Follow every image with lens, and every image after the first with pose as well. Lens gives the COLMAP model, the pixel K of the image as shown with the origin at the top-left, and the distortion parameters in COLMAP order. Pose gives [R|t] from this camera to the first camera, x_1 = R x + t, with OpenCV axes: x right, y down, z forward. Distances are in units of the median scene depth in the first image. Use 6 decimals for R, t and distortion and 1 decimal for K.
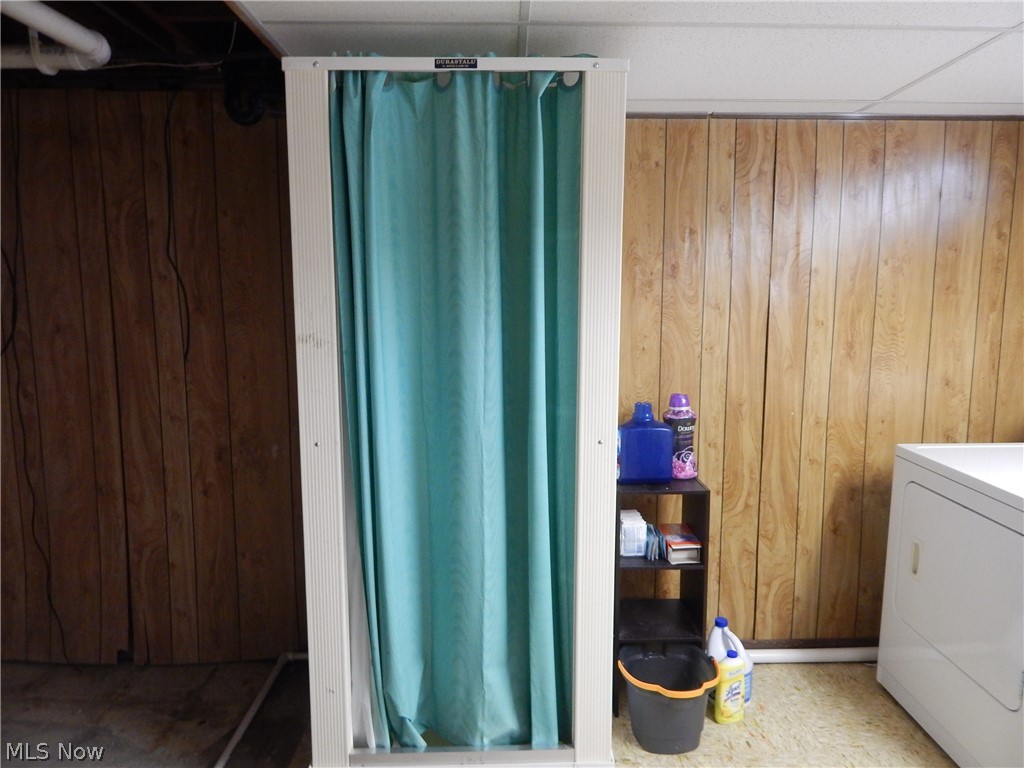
lens RADIAL K [[665.6, 0, 513.9], [0, 665.6, 387.8], [0, 0, 1]] dist [-0.005430, -0.001190]
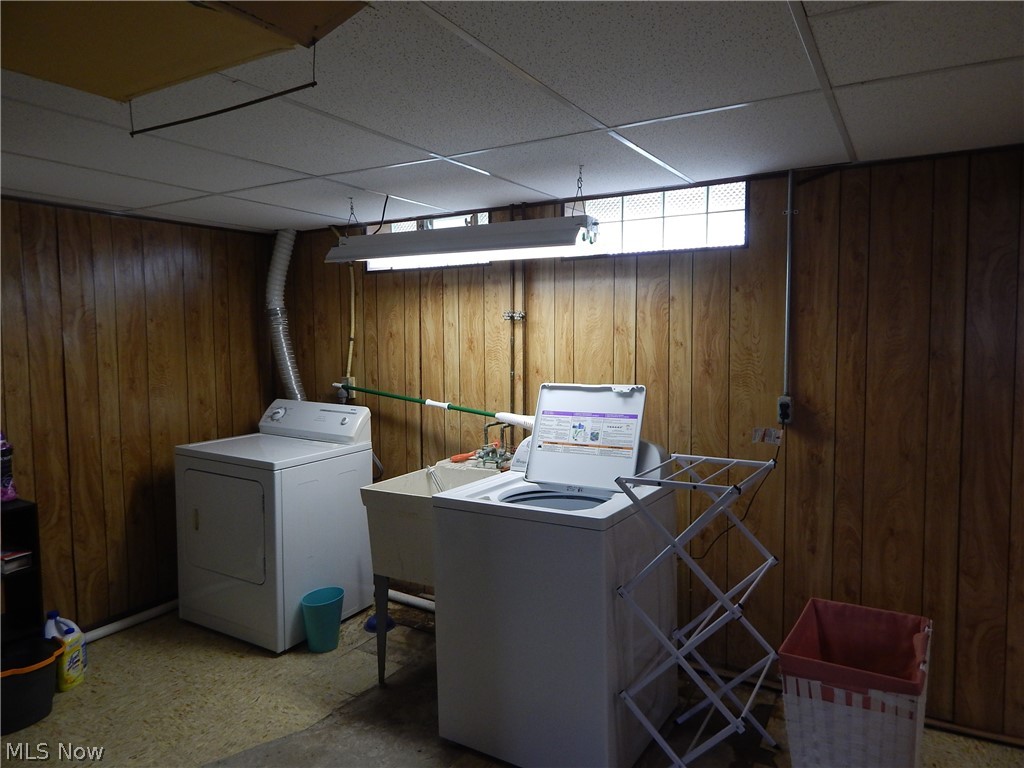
lens RADIAL K [[677.9, 0, 509.4], [0, 677.9, 380.1], [0, 0, 1]] dist [-0.006066, -0.002273]
pose [[0.531945, -0.060150, 0.844640, -0.244387], [0.109145, 0.994024, 0.002050, 0.015854], [-0.839715, 0.091098, 0.535331, -0.374854]]
